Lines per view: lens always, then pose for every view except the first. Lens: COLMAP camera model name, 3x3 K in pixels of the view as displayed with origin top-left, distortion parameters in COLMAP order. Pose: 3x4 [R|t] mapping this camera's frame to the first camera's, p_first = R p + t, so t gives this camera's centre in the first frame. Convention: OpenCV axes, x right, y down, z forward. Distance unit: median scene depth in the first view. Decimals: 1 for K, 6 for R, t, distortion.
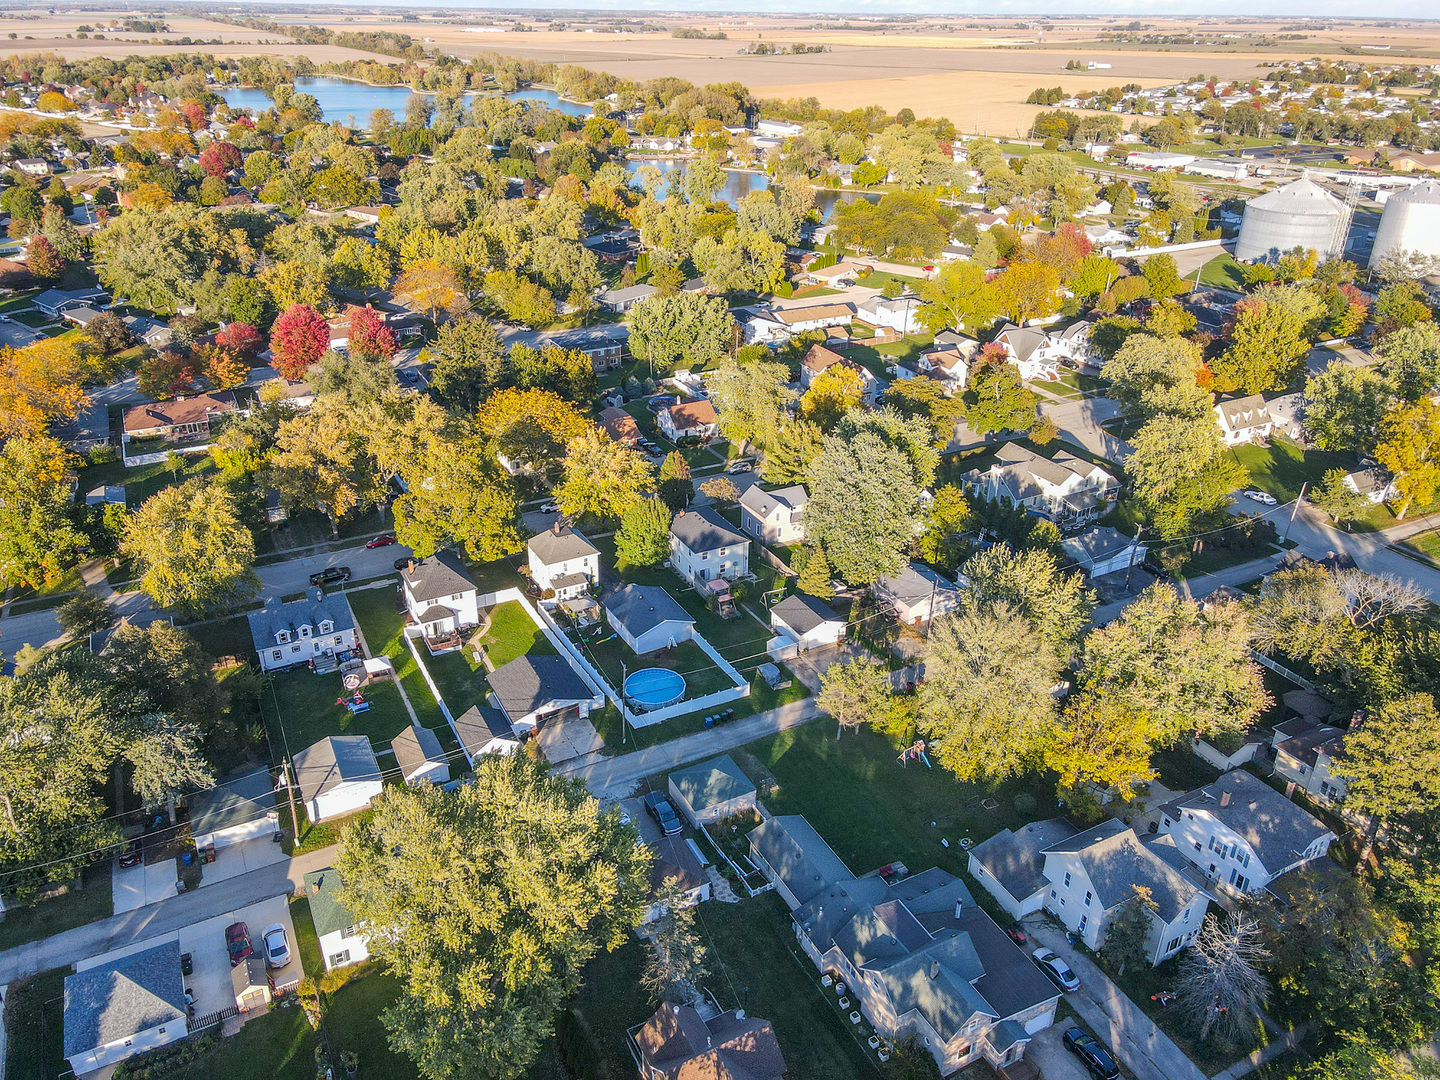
lens RADIAL K [[1038.1, 0, 721.7], [0, 1038.1, 540.8], [0, 0, 1]] dist [0.008003, 0.006930]
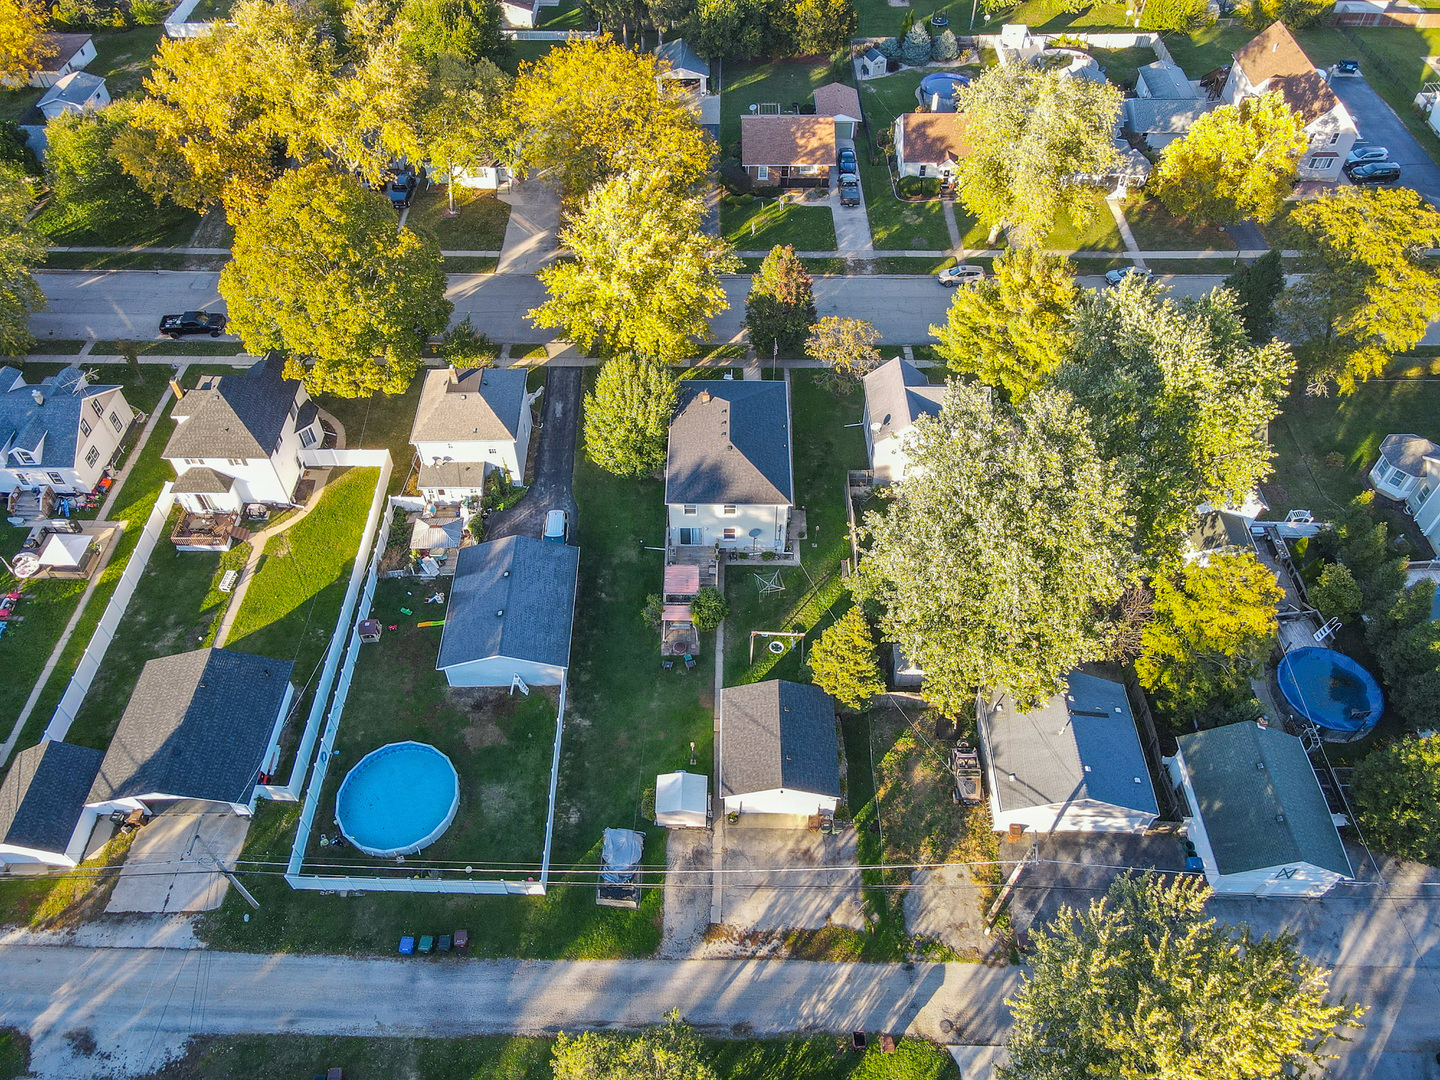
lens RADIAL K [[1038.1, 0, 716.3], [0, 1038.1, 537.9], [0, 0, 1]] dist [0.008003, 0.006930]
pose [[0.873741, 0.363930, -0.322695, 0.171310], [-0.211462, 0.881688, 0.421793, -0.198107], [0.438020, -0.300300, 0.847324, 0.576775]]
